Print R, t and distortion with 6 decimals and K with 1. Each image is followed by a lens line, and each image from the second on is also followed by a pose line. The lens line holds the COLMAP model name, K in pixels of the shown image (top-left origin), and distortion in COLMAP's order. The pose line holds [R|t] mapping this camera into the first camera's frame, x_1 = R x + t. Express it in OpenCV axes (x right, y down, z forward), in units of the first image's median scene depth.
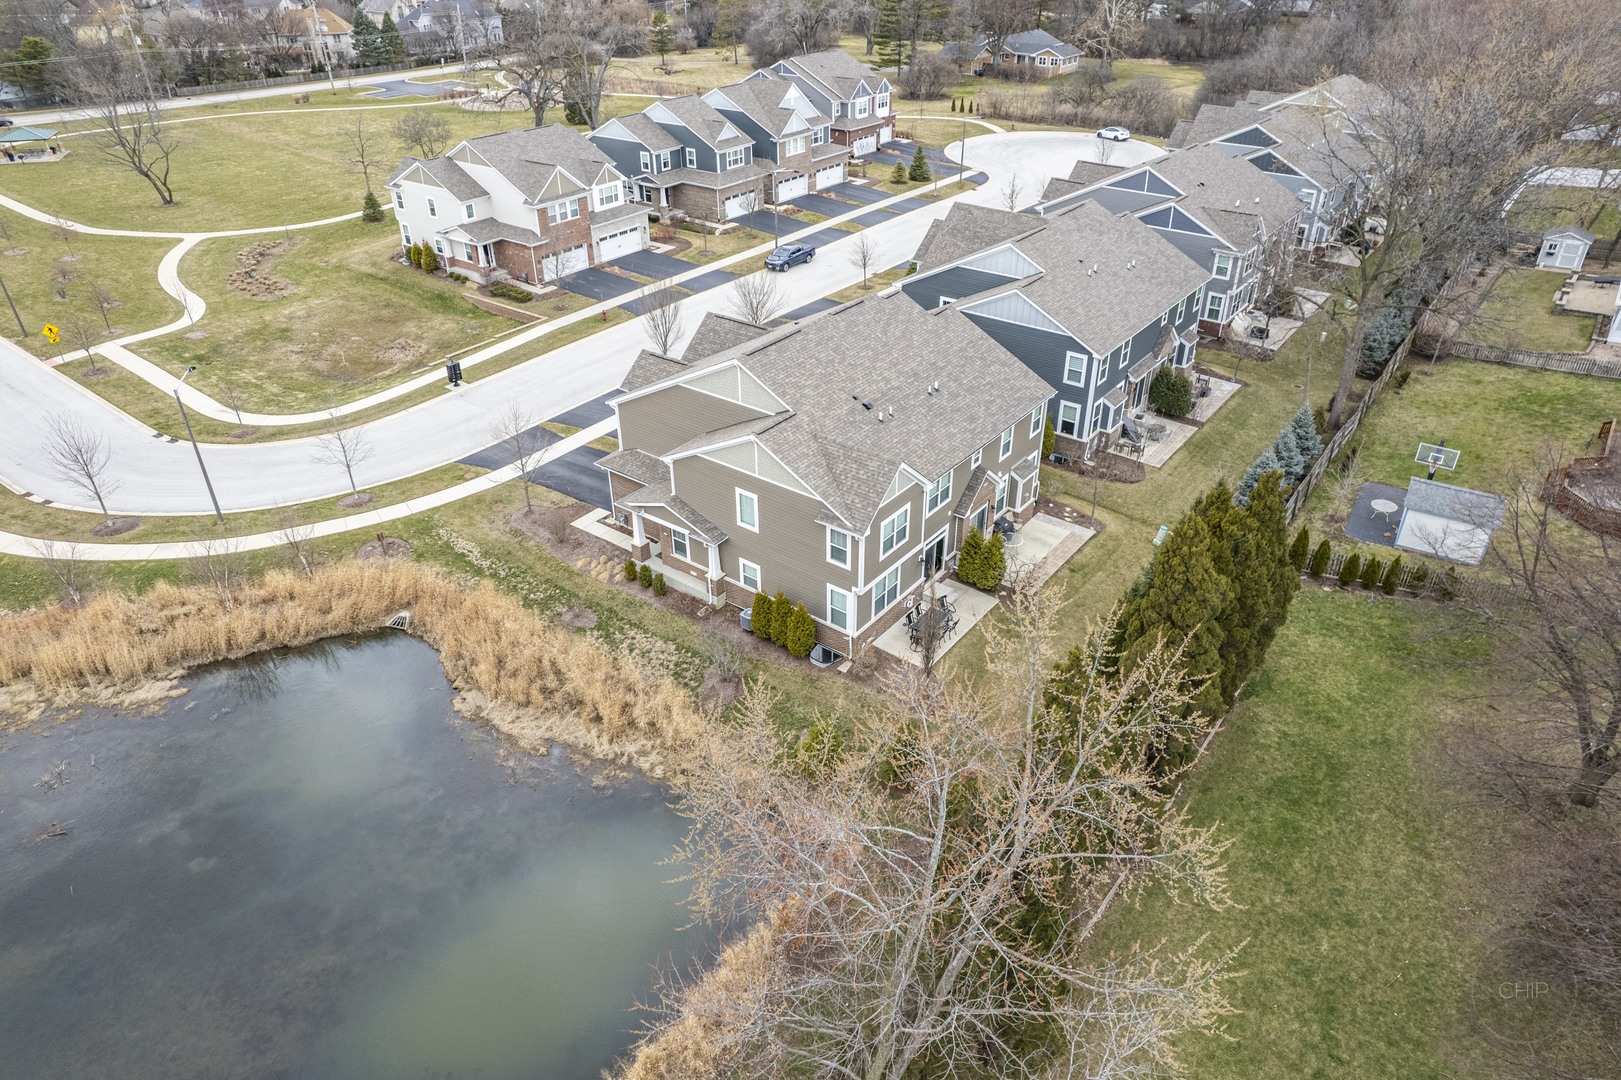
lens RADIAL K [[1045.8, 0, 806.6], [0, 1045.8, 536.9], [0, 0, 1]] dist [-0.088087, 0.081327]
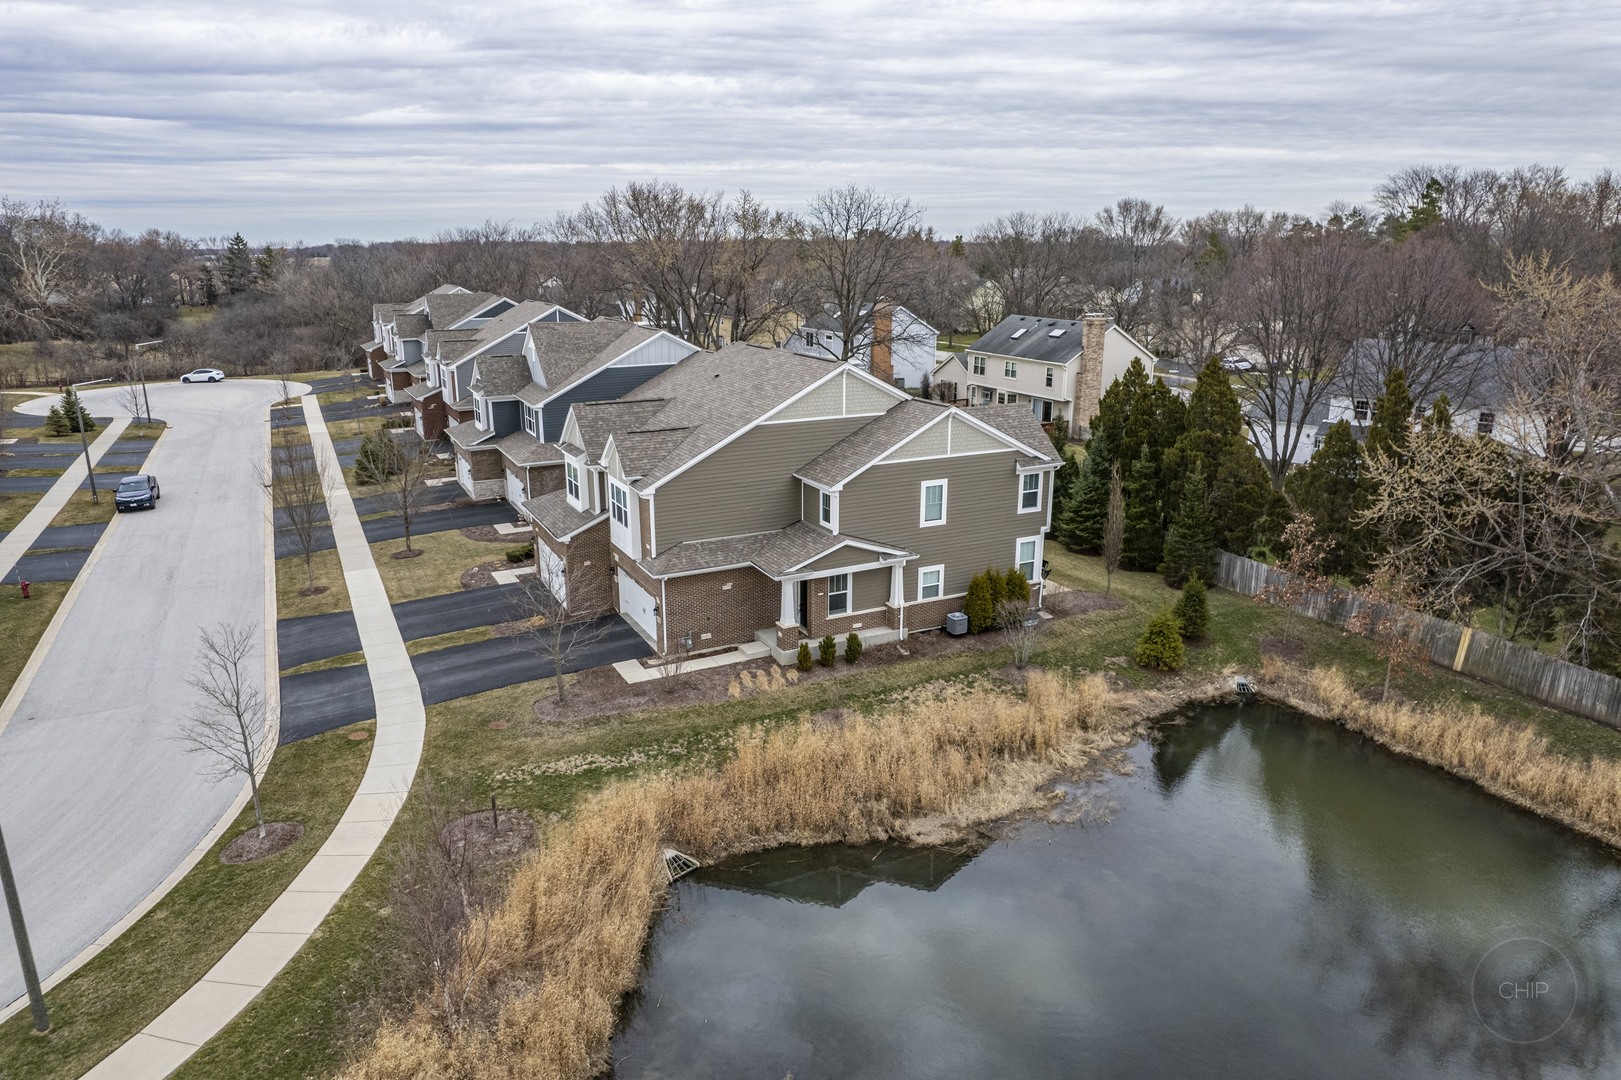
lens RADIAL K [[1037.2, 0, 808.6], [0, 1037.2, 556.8], [0, 0, 1]] dist [-0.078539, 0.069551]
pose [[0.427006, -0.248137, 0.869537, -0.469215], [0.471329, 0.881727, 0.020158, -0.027920], [-0.771696, 0.401231, 0.493457, 0.331934]]
